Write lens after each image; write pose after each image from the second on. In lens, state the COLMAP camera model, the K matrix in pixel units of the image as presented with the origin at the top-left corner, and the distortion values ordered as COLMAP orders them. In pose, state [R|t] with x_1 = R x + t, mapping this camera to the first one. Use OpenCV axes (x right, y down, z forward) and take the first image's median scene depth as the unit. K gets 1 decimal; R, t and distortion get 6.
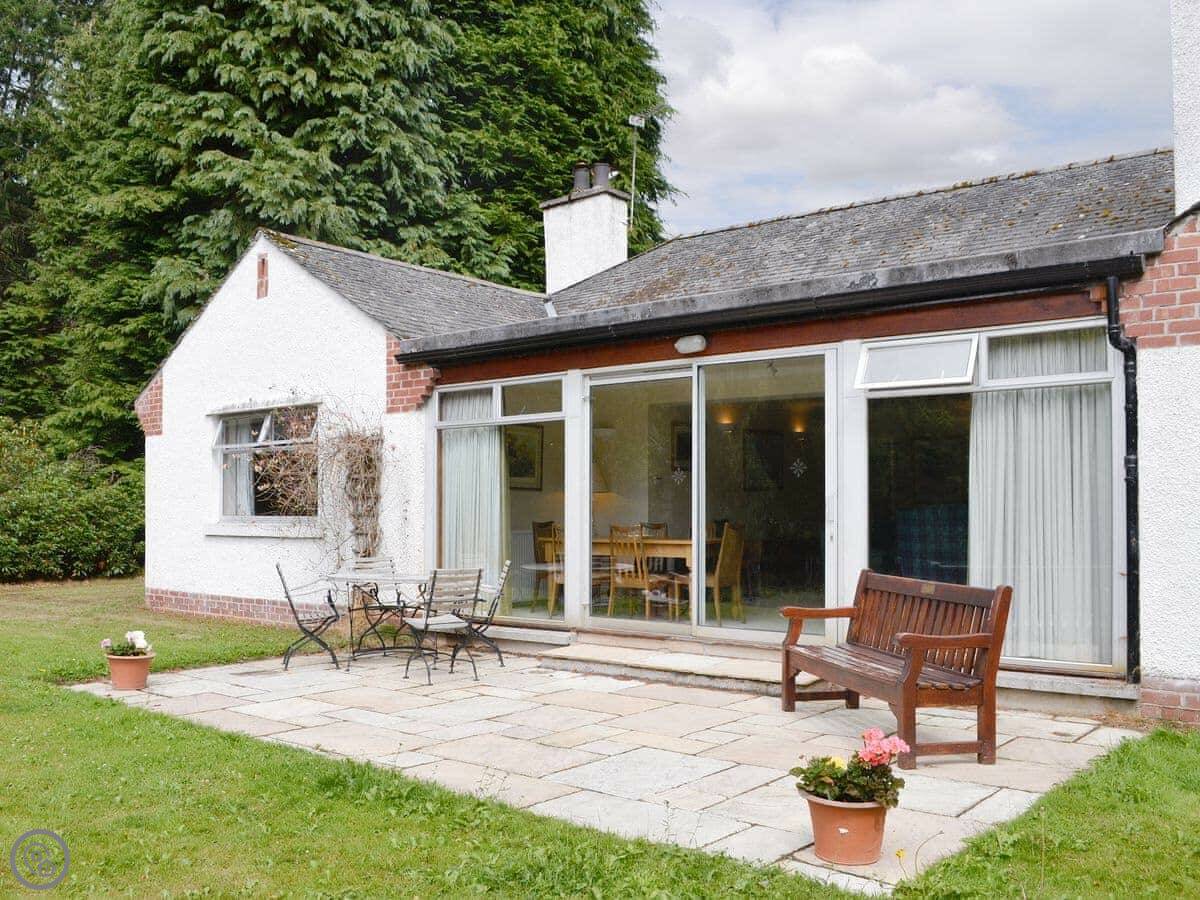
lens RADIAL K [[1137.0, 0, 600.0], [0, 1137.0, 450.0], [0, 0, 1]] dist [0.003970, 0.009568]
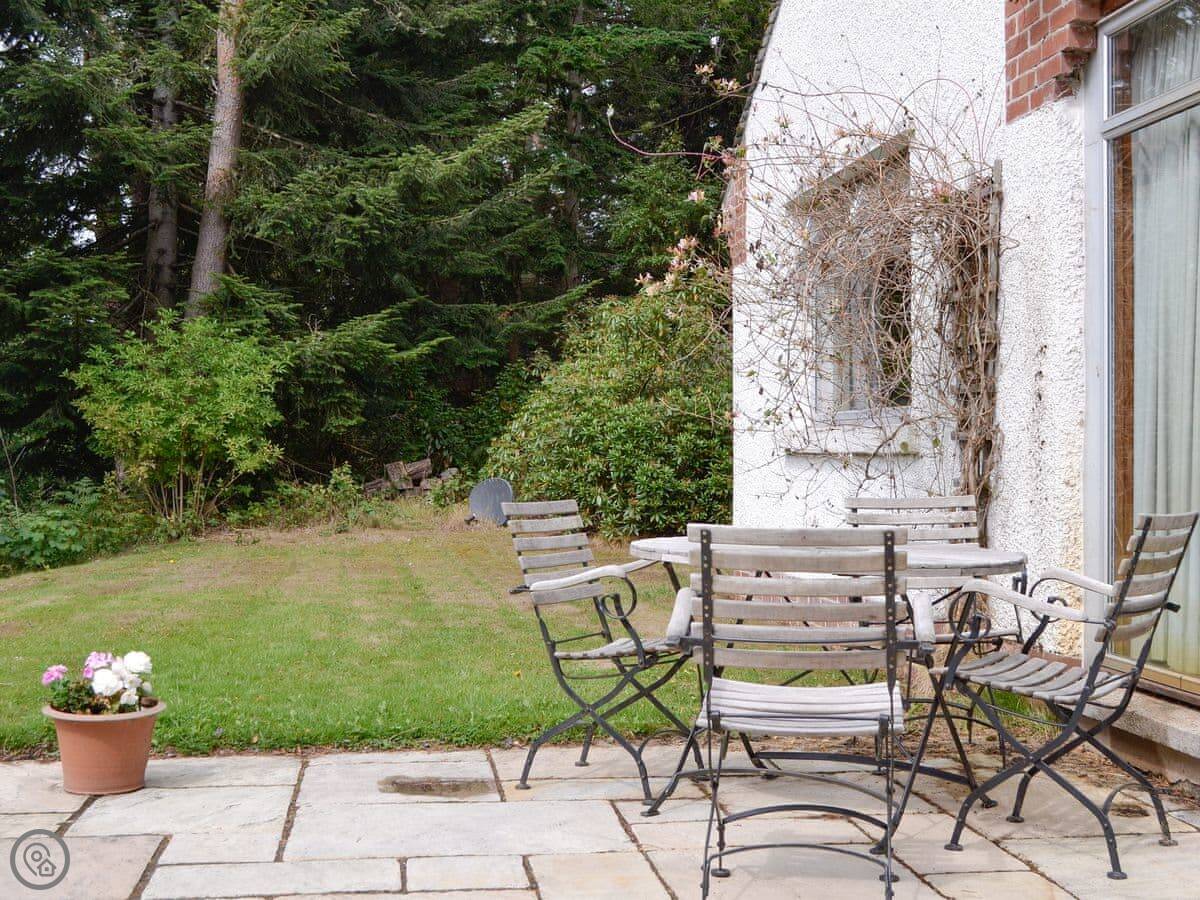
lens RADIAL K [[1555.2, 0, 600.0], [0, 1555.2, 450.0], [0, 0, 1]] dist [-0.029454, -0.038024]
pose [[0.701997, -0.005622, -0.712158, 0.086386], [0.041244, 0.998612, 0.032772, 0.055309], [0.710985, -0.052378, 0.701254, 0.545441]]
